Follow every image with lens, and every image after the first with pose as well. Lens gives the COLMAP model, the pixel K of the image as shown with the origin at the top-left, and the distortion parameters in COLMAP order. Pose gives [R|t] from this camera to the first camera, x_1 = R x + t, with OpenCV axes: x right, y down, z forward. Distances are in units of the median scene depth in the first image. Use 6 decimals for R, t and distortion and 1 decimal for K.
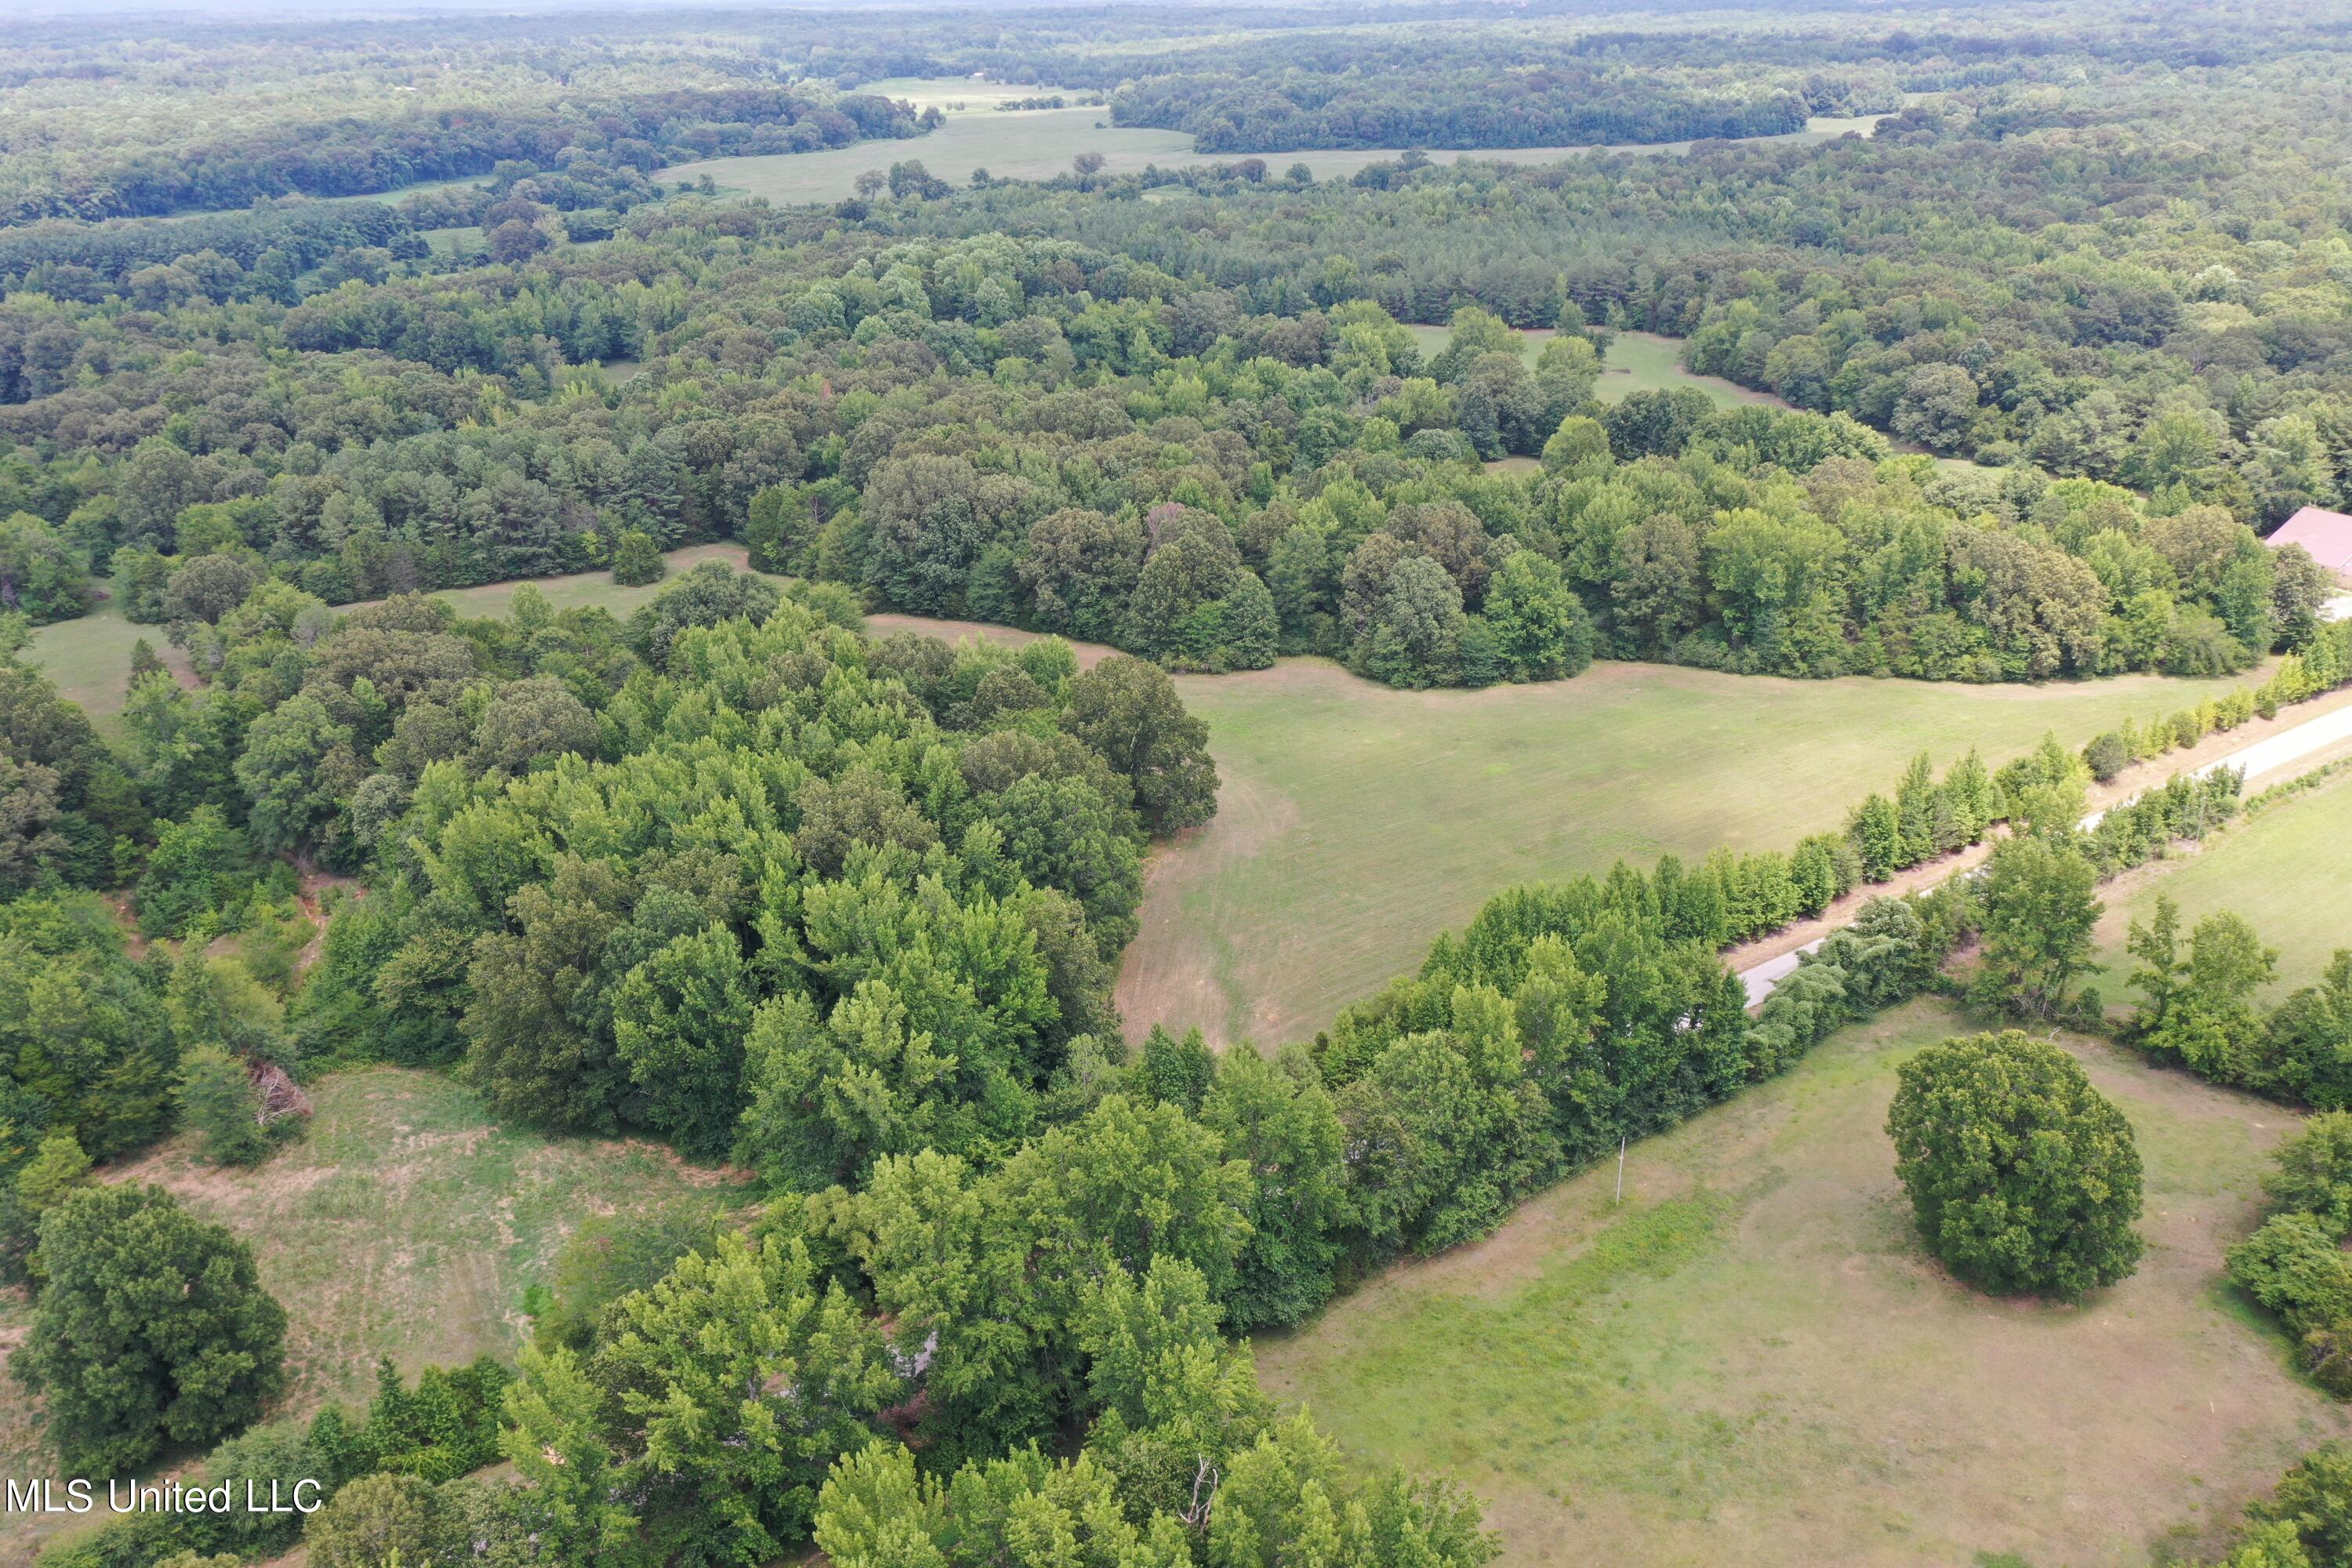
lens RADIAL K [[1863.4, 0, 1176.0], [0, 1863.4, 784.0], [0, 0, 1]] dist [-0.004068, 0.030836]
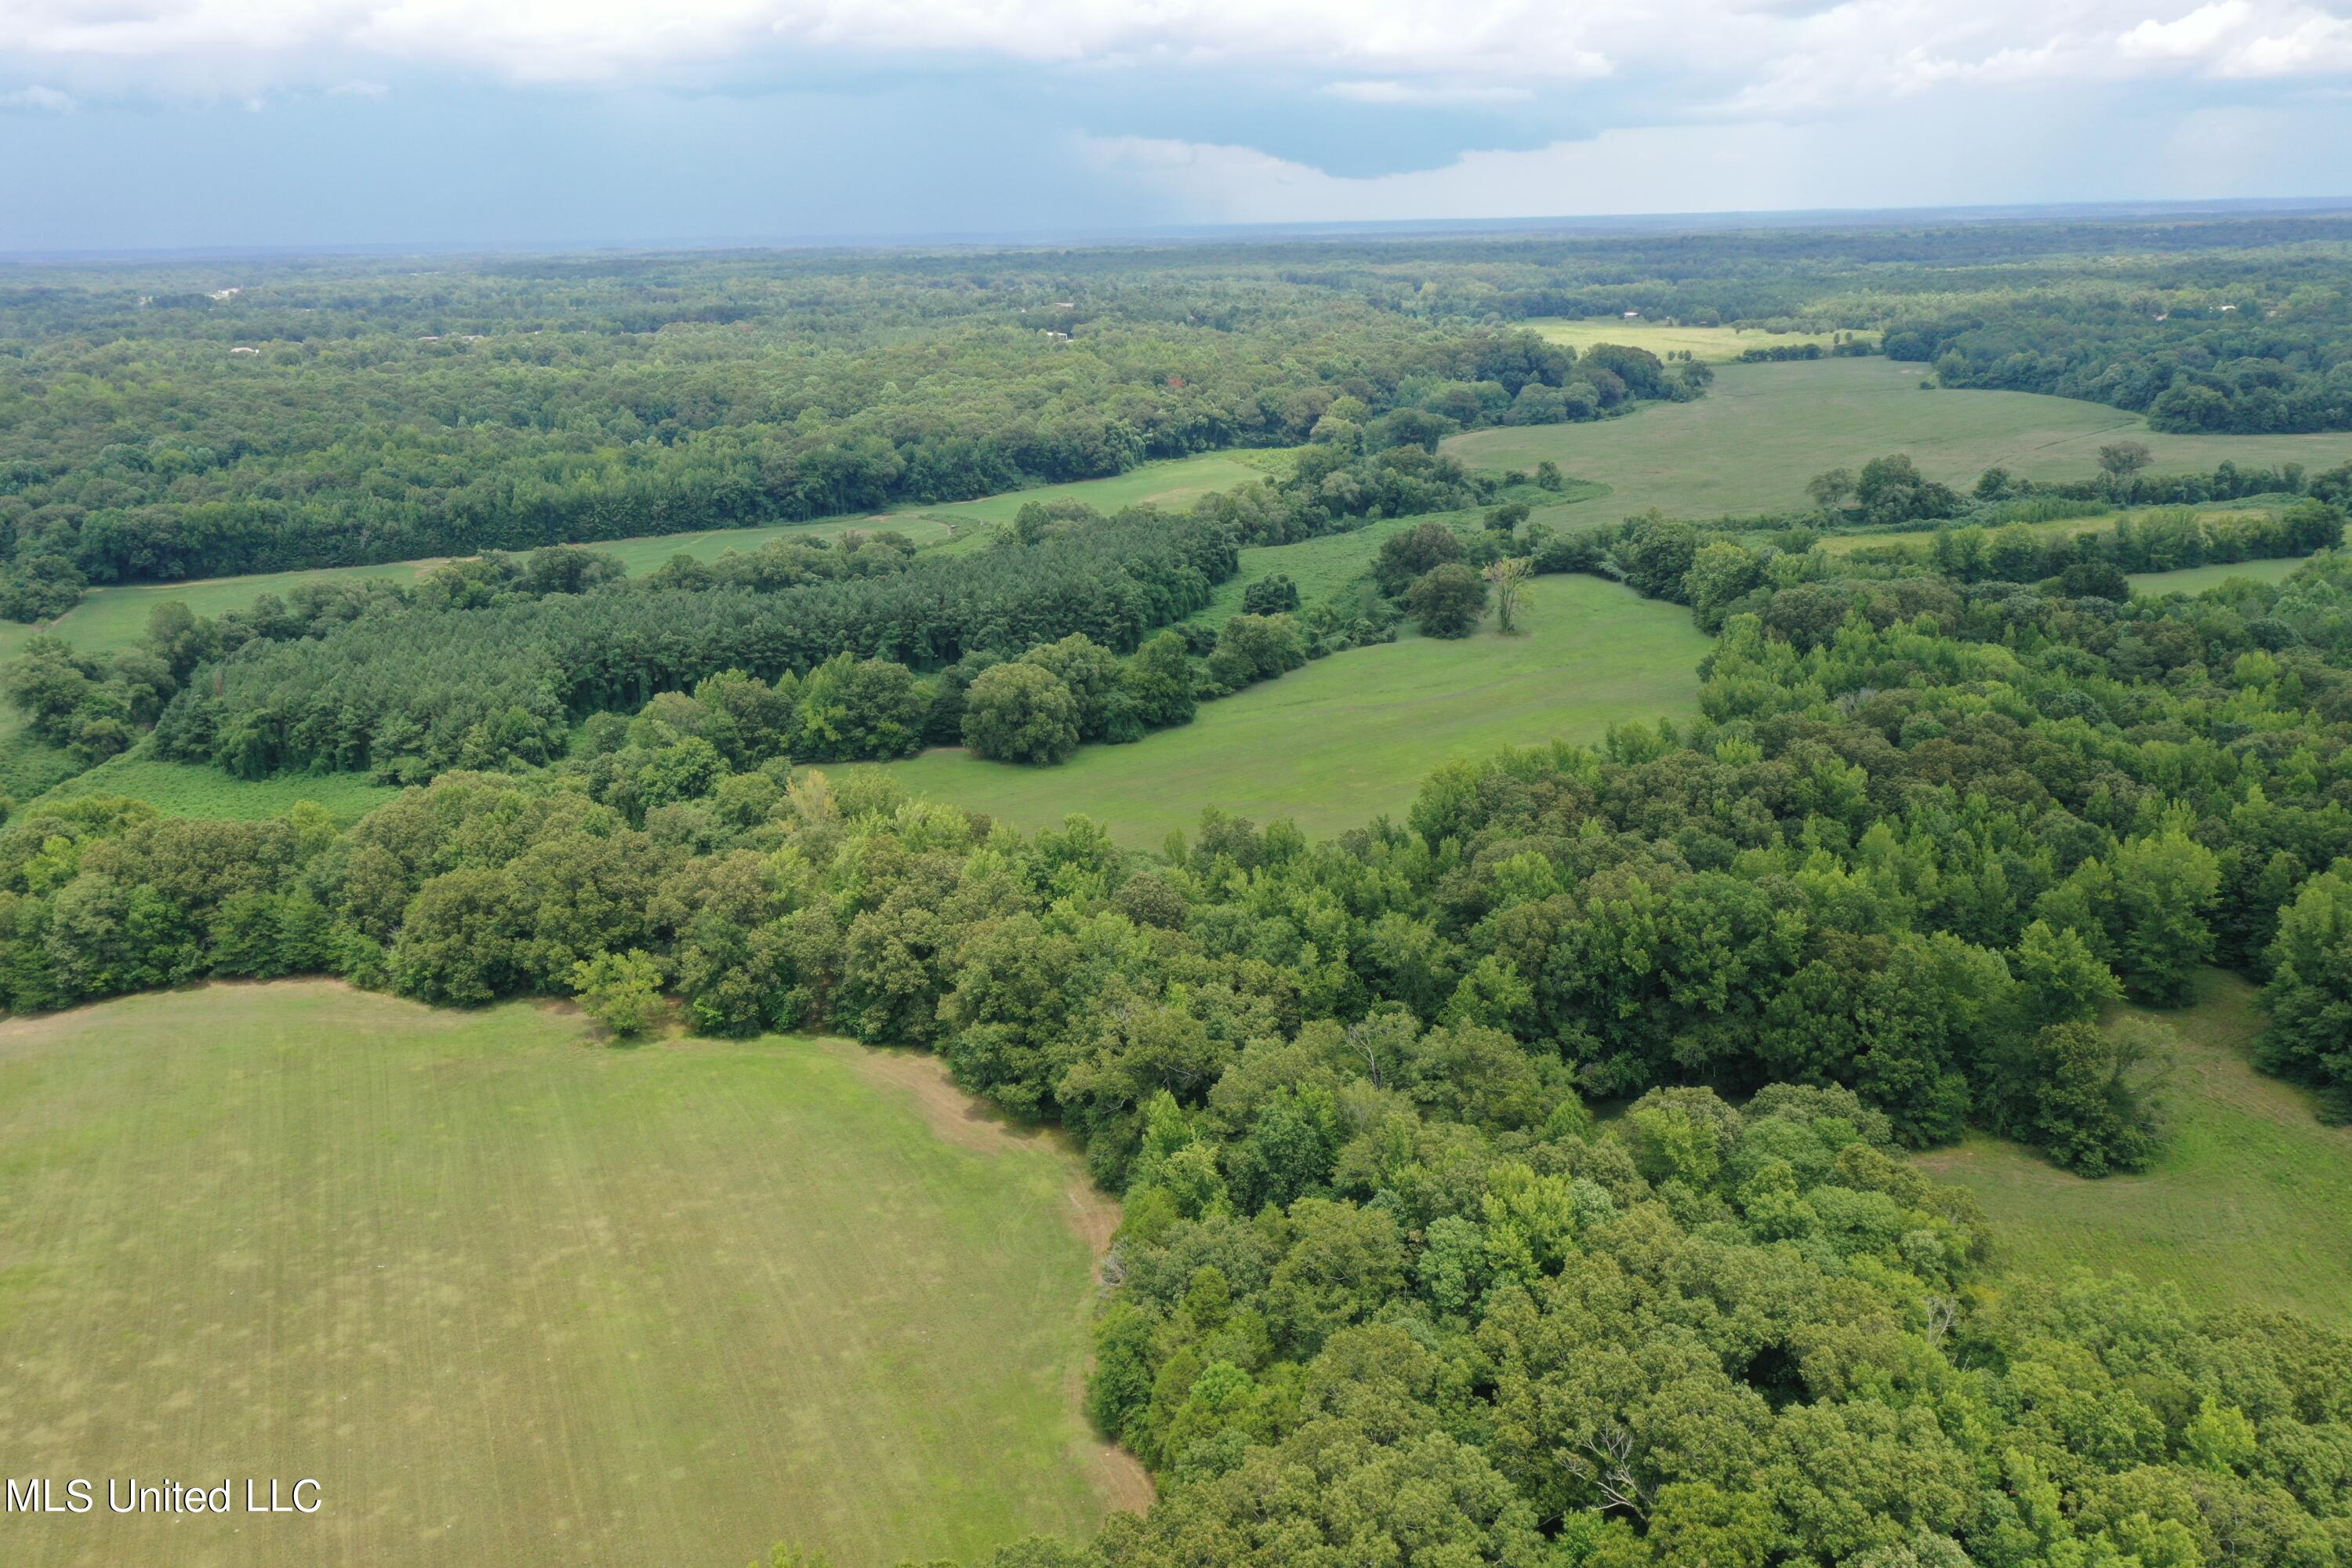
lens RADIAL K [[1863.4, 0, 1176.0], [0, 1863.4, 784.0], [0, 0, 1]] dist [-0.004068, 0.030836]
pose [[0.974402, 0.058080, -0.217183, -0.578718], [-0.081740, 0.991463, -0.101586, -0.293437], [0.209429, 0.116738, 0.970831, 0.693896]]
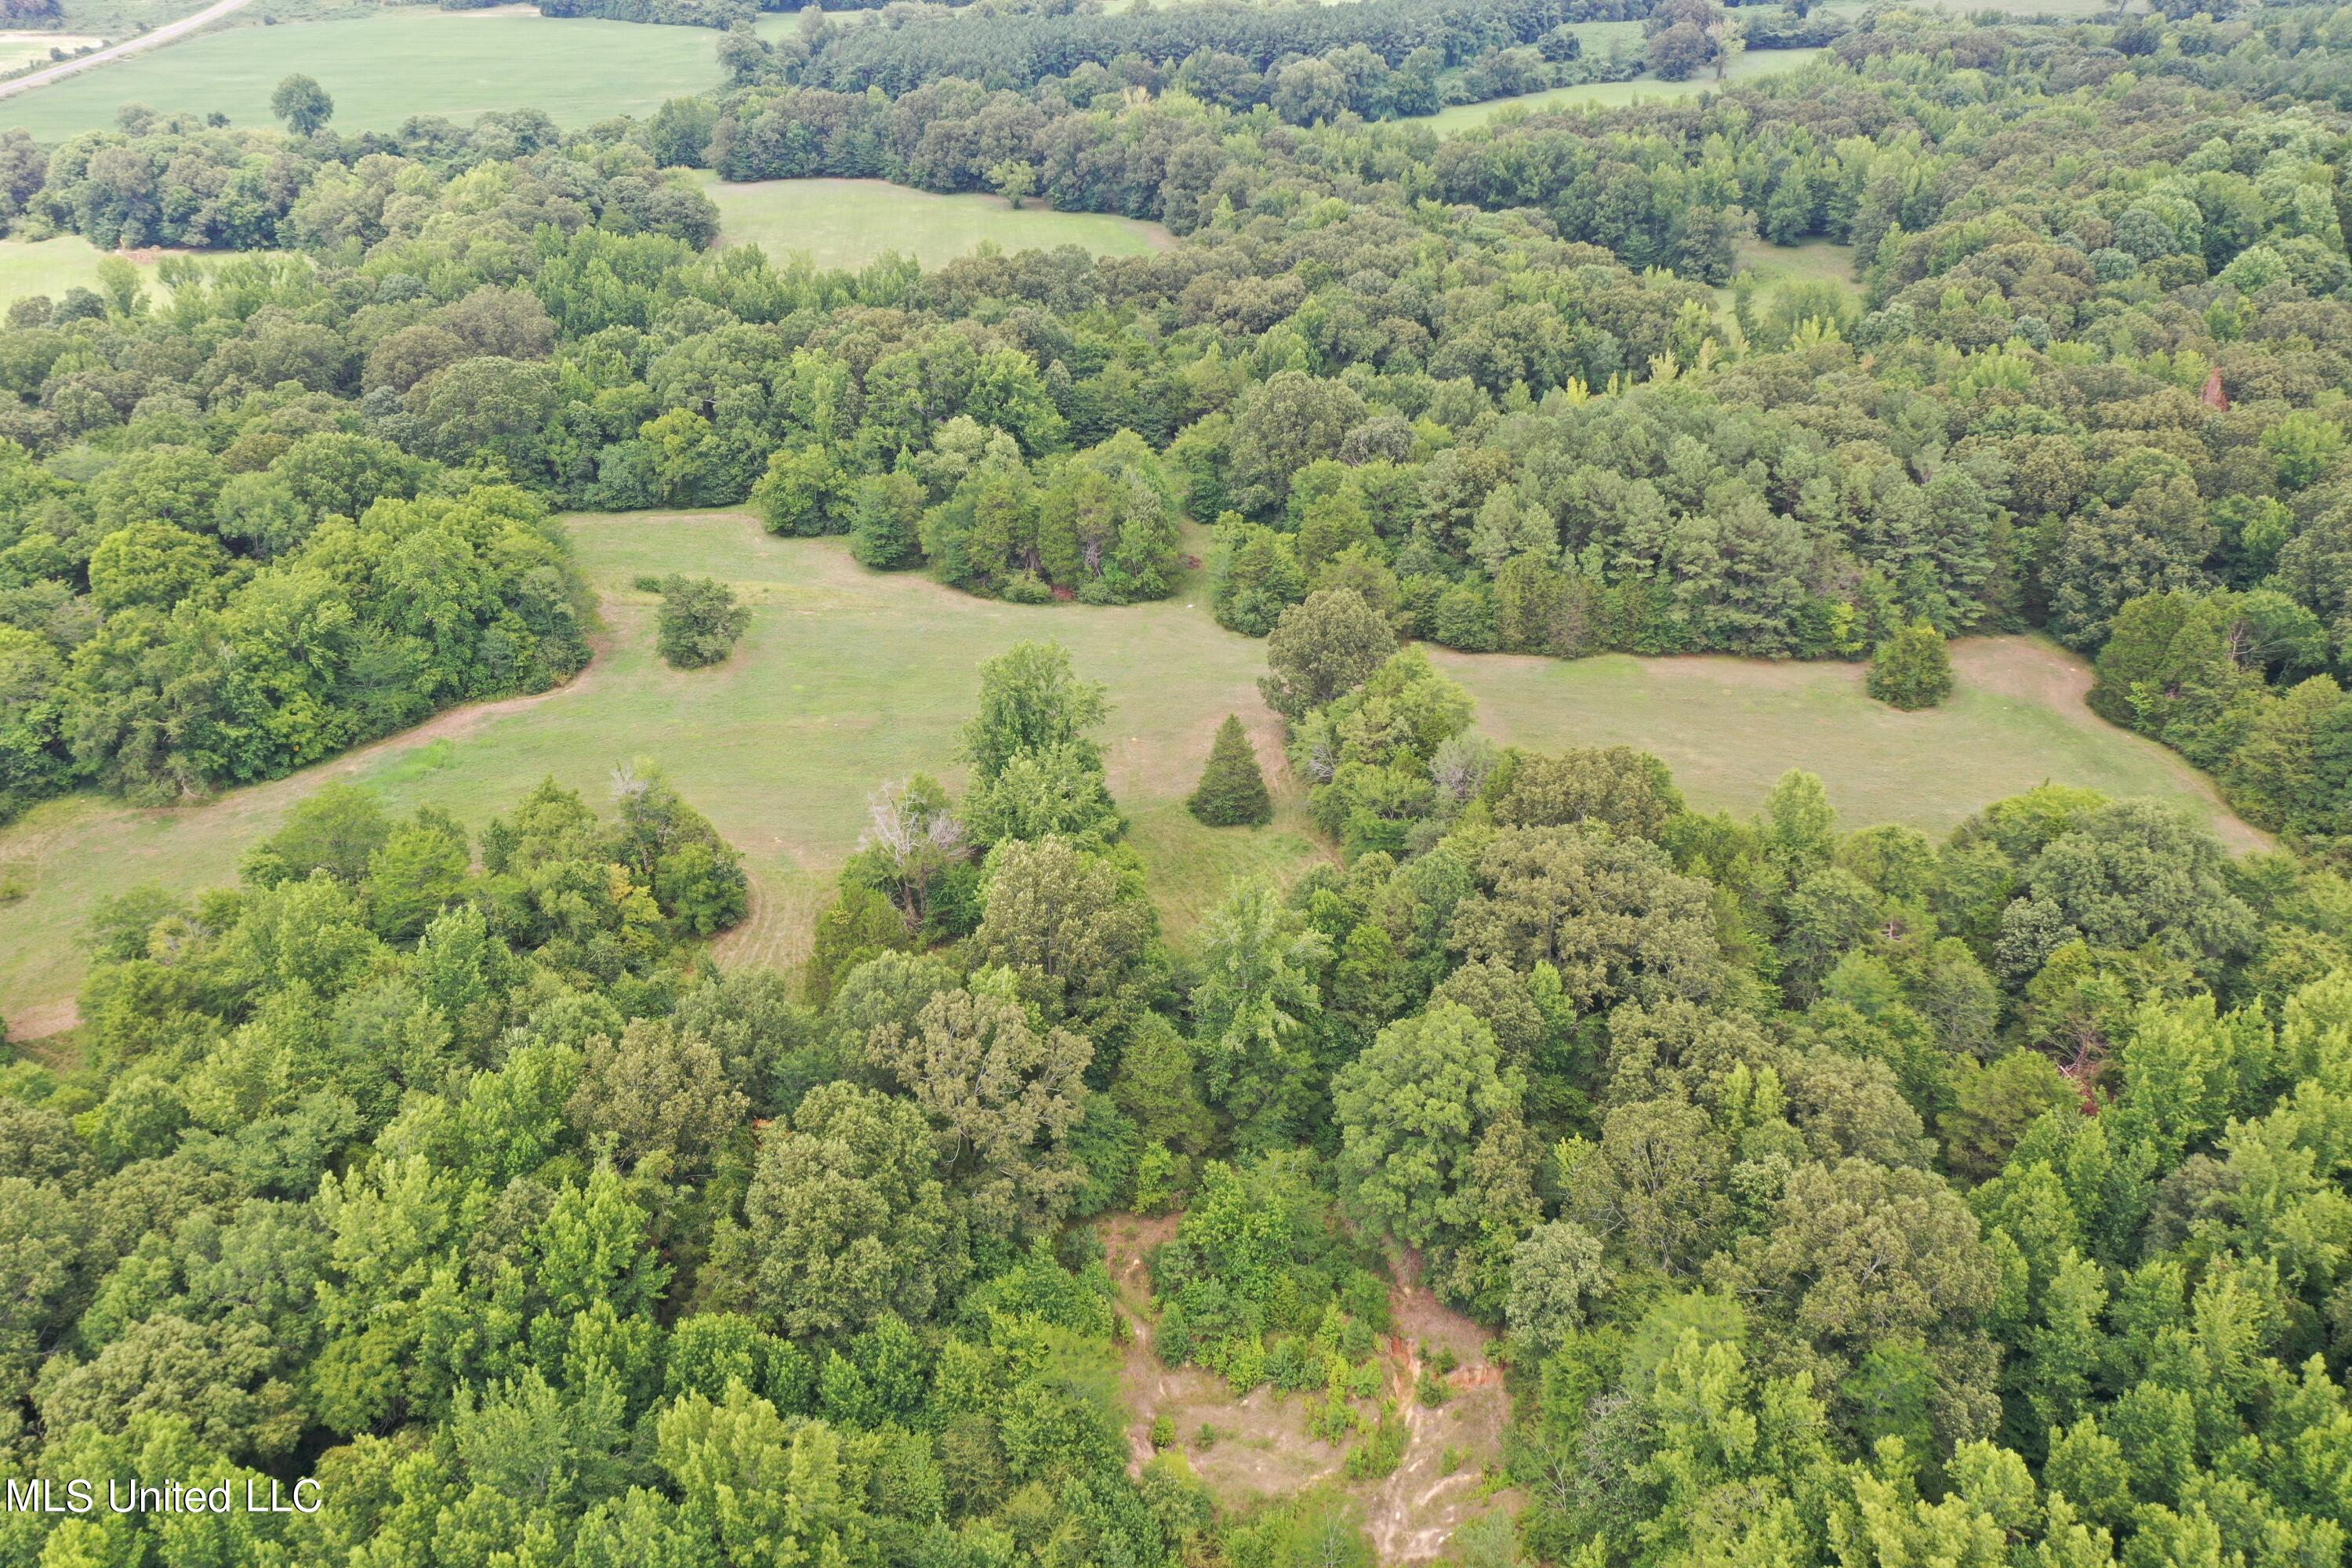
lens RADIAL K [[1847.9, 0, 1176.0], [0, 1847.9, 784.0], [0, 0, 1]] dist [0.010470, 0.001781]
pose [[0.858011, 0.248469, -0.449534, -0.169447], [-0.196557, 0.967423, 0.159559, -0.107259], [0.474535, -0.048544, 0.878897, 0.251702]]
